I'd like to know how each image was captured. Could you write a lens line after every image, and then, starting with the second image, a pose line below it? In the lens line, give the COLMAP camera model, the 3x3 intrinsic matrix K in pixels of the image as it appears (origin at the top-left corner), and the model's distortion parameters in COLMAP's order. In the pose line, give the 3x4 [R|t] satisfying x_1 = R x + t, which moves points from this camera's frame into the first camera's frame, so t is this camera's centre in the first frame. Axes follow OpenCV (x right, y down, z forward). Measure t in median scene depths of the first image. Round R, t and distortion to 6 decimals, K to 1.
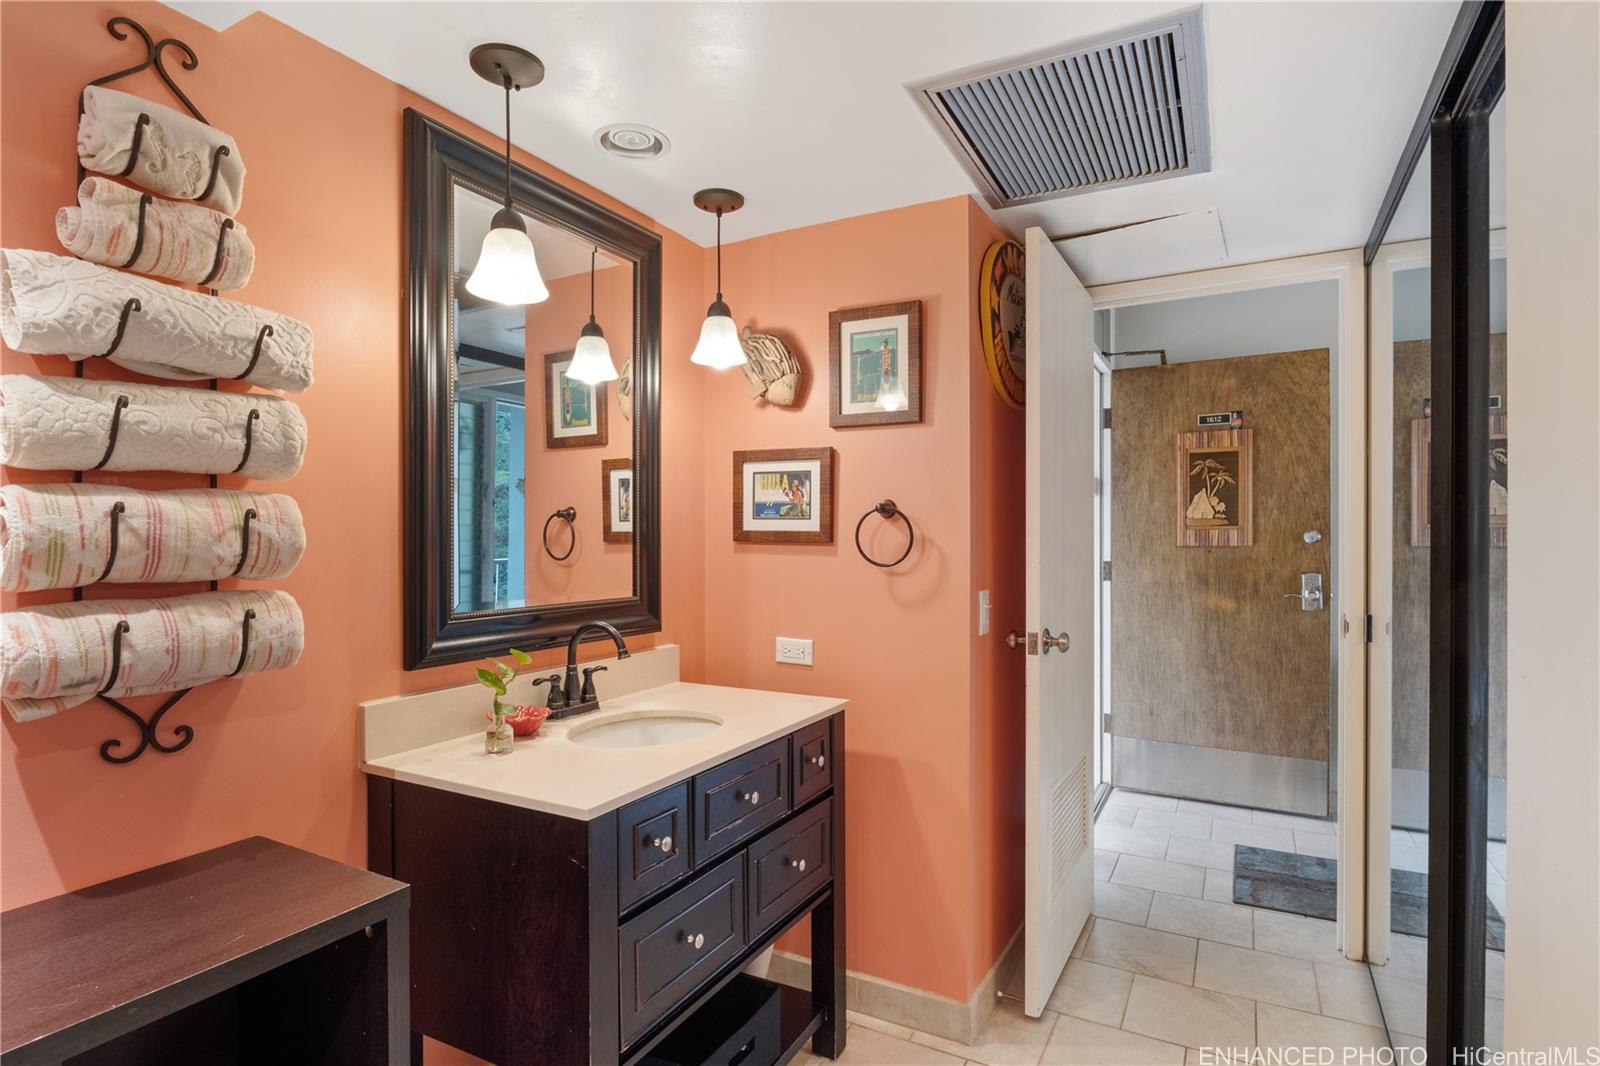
lens RADIAL K [[802.3, 0, 807.2], [0, 802.3, 535.3], [0, 0, 1]] dist [-0.004751, 0.000011]
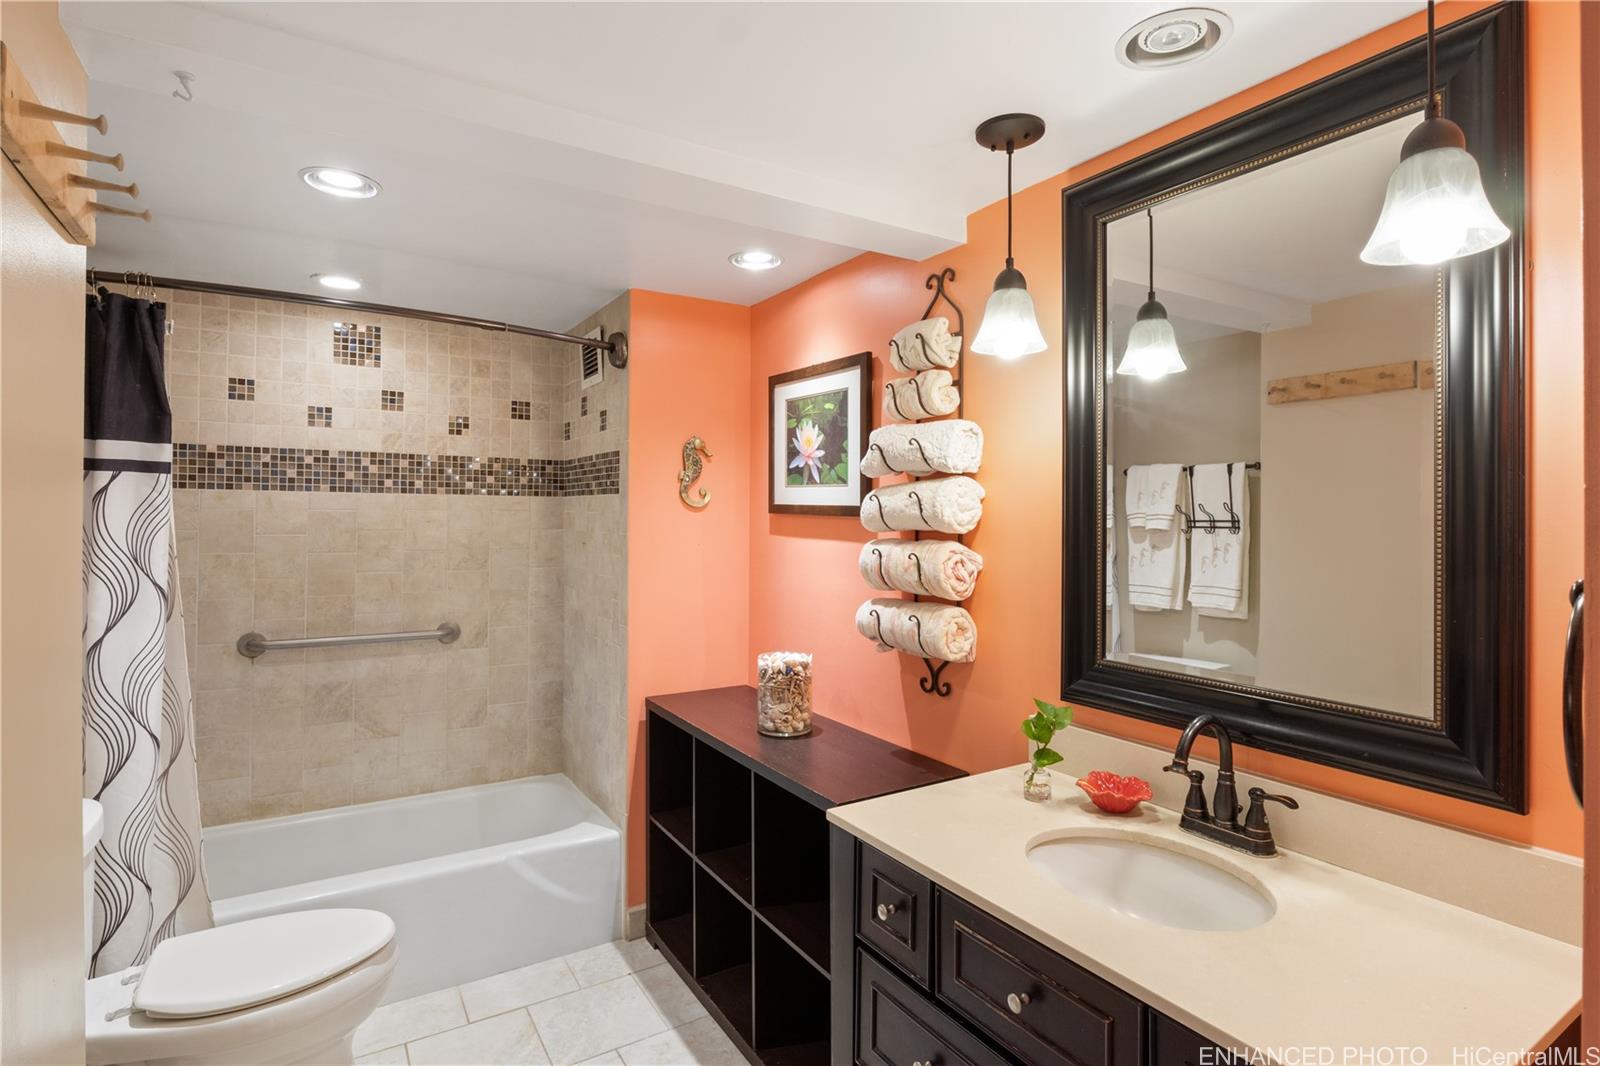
lens RADIAL K [[802.3, 0, 807.2], [0, 802.3, 535.3], [0, 0, 1]] dist [-0.004751, 0.000011]
pose [[-0.505196, 0.011280, -0.862931, 0.602733], [-0.003422, 0.999881, 0.015073, -0.069159], [0.862998, 0.010568, -0.505097, 1.214852]]
